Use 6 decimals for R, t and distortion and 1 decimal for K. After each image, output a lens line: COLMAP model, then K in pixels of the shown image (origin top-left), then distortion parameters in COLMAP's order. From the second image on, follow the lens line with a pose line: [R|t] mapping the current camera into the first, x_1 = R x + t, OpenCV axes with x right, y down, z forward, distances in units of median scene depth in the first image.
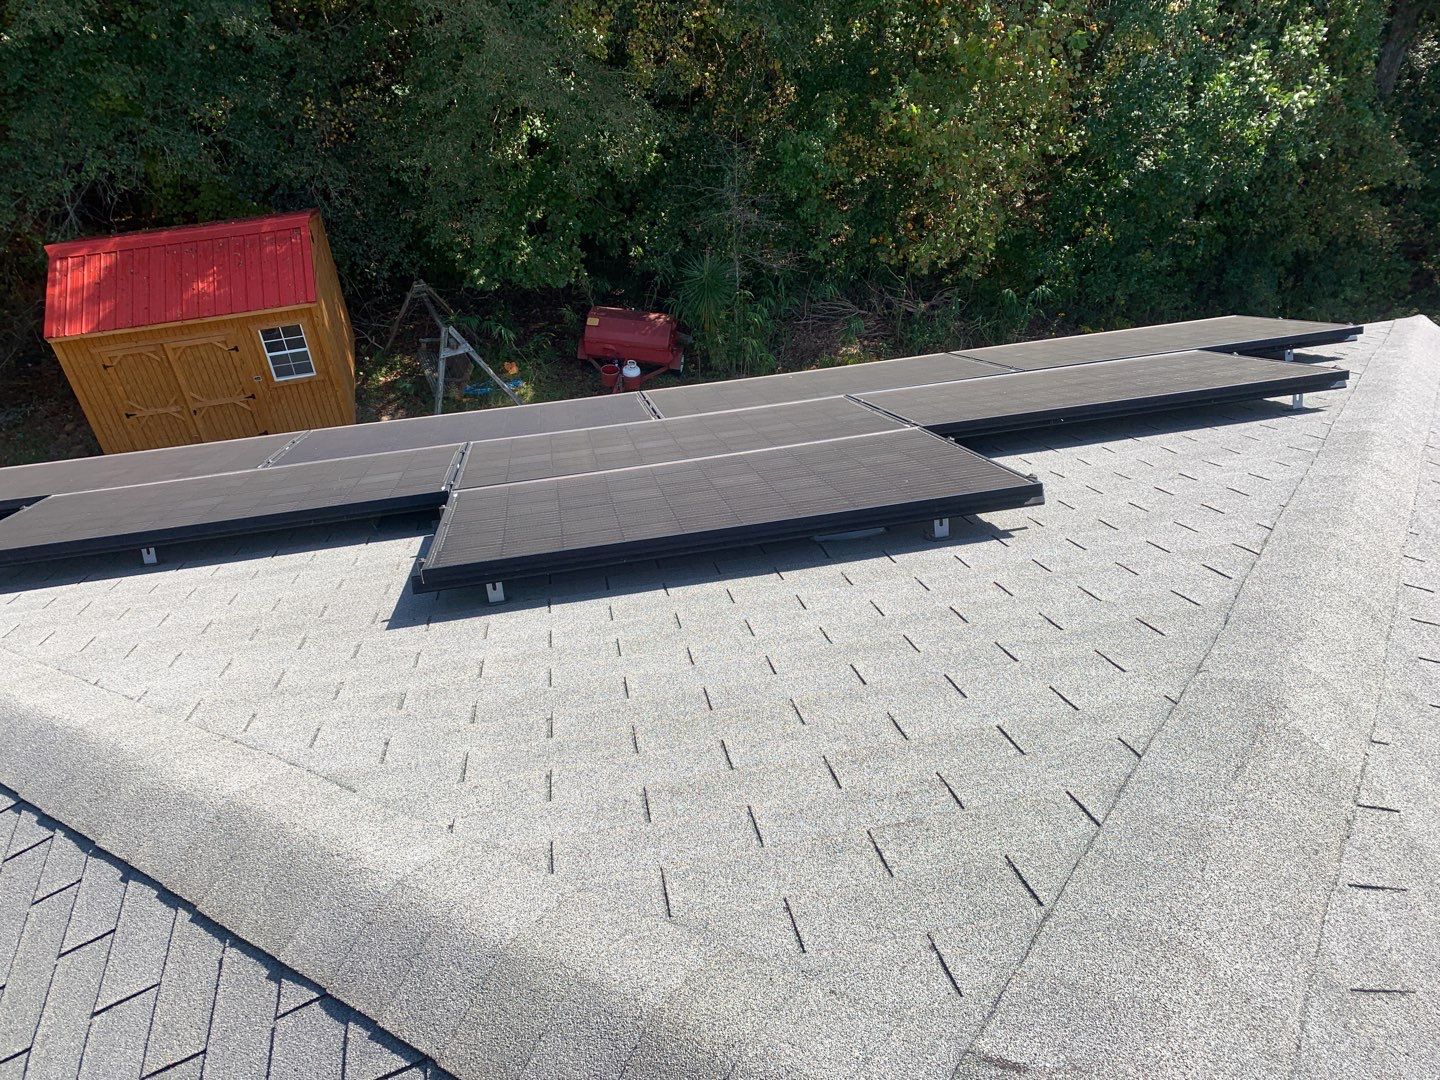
lens RADIAL K [[1075.1, 0, 711.3], [0, 1075.1, 535.8], [0, 0, 1]] dist [-0.012994, 0.006671]
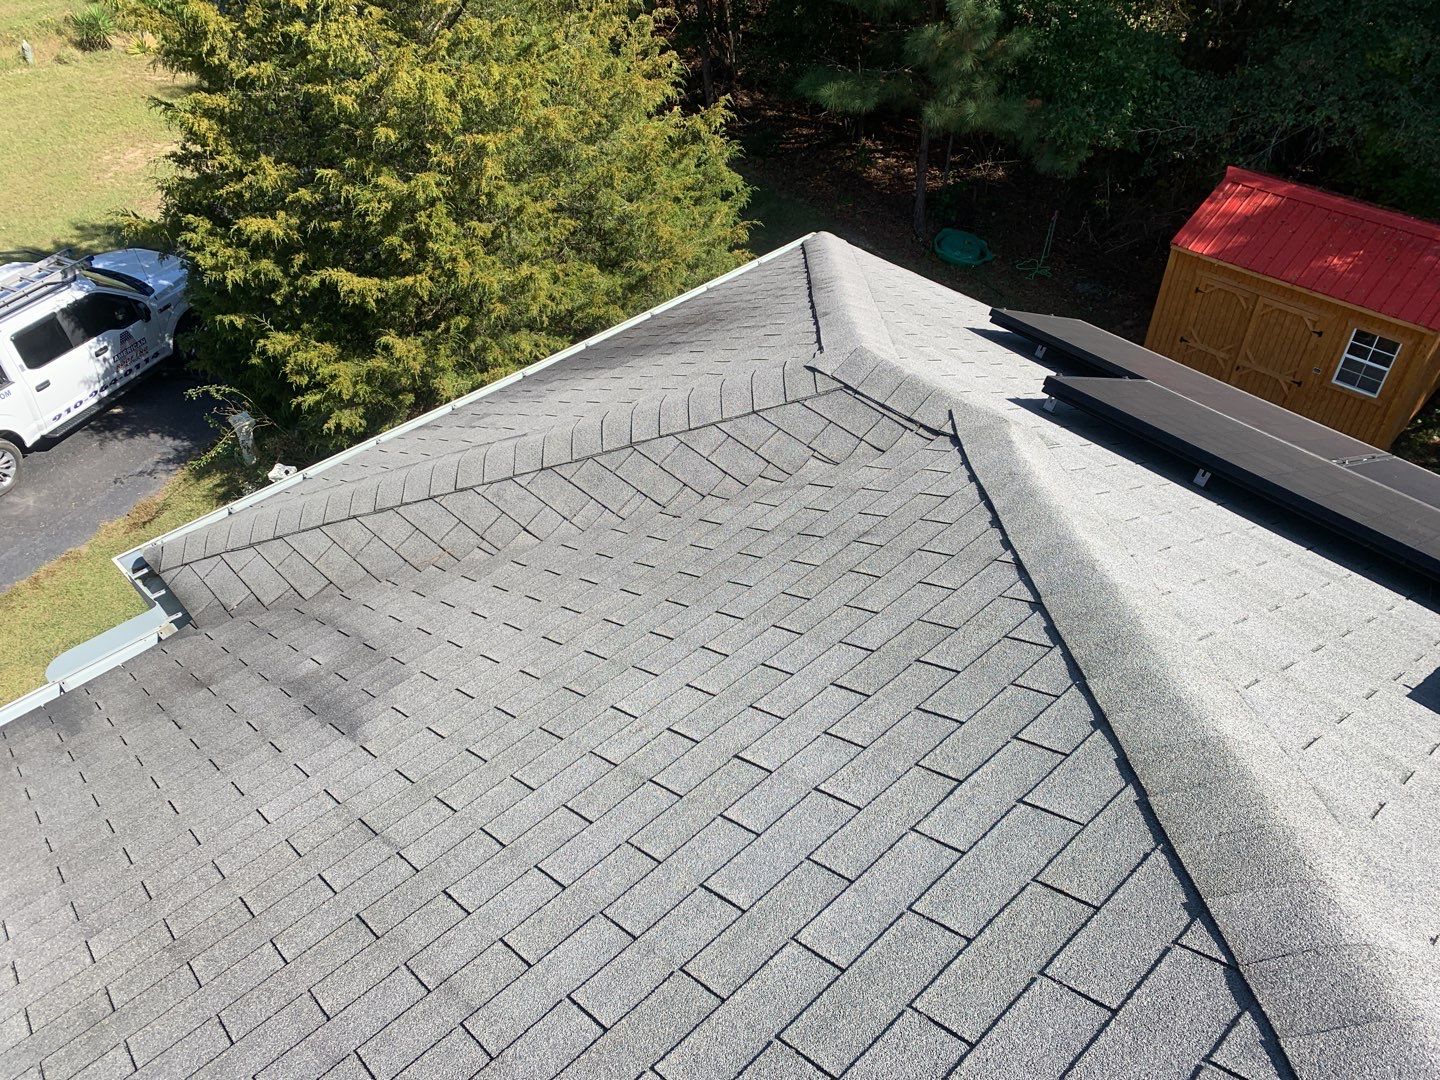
lens RADIAL K [[1075.1, 0, 711.3], [0, 1075.1, 535.8], [0, 0, 1]] dist [-0.012994, 0.006671]
pose [[0.524403, 0.576503, -0.626615, -0.136629], [-0.551597, 0.790633, 0.265782, 0.071225], [0.648647, 0.206261, 0.732608, -0.073163]]
